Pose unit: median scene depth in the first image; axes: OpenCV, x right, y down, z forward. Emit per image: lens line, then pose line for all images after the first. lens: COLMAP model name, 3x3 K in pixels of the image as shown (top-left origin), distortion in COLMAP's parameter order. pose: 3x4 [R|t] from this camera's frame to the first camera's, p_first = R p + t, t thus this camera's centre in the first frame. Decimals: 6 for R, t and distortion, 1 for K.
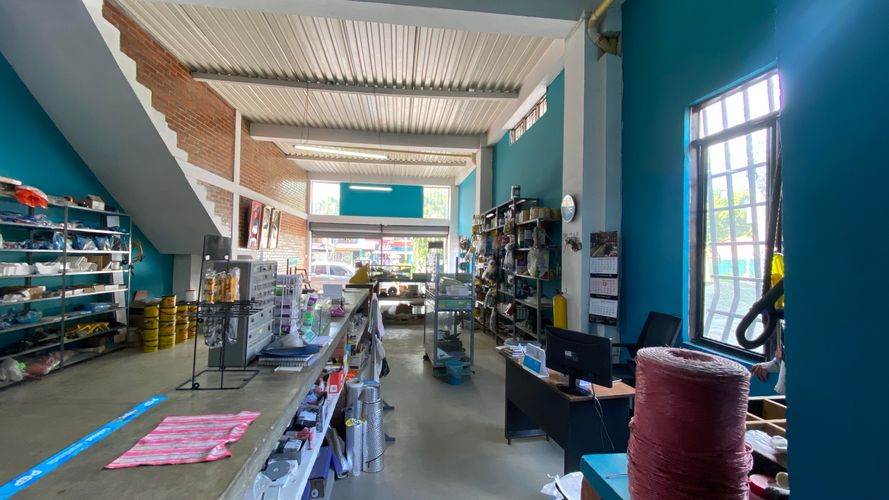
lens RADIAL K [[364.9, 0, 440.7], [0, 364.9, 250.3], [0, 0, 1]] dist [0.050068, -0.038392]
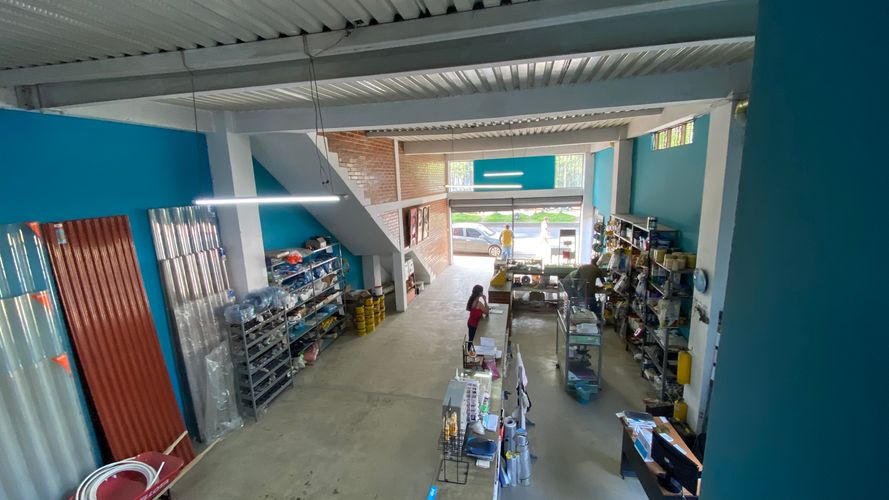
lens RADIAL K [[364.9, 0, 440.7], [0, 364.9, 250.3], [0, 0, 1]] dist [0.050068, -0.038392]
pose [[0.941141, 0.015573, -0.337655, -0.000972], [0.054510, 0.978870, 0.197082, -0.327570], [0.333590, -0.203887, 0.920406, -0.166882]]
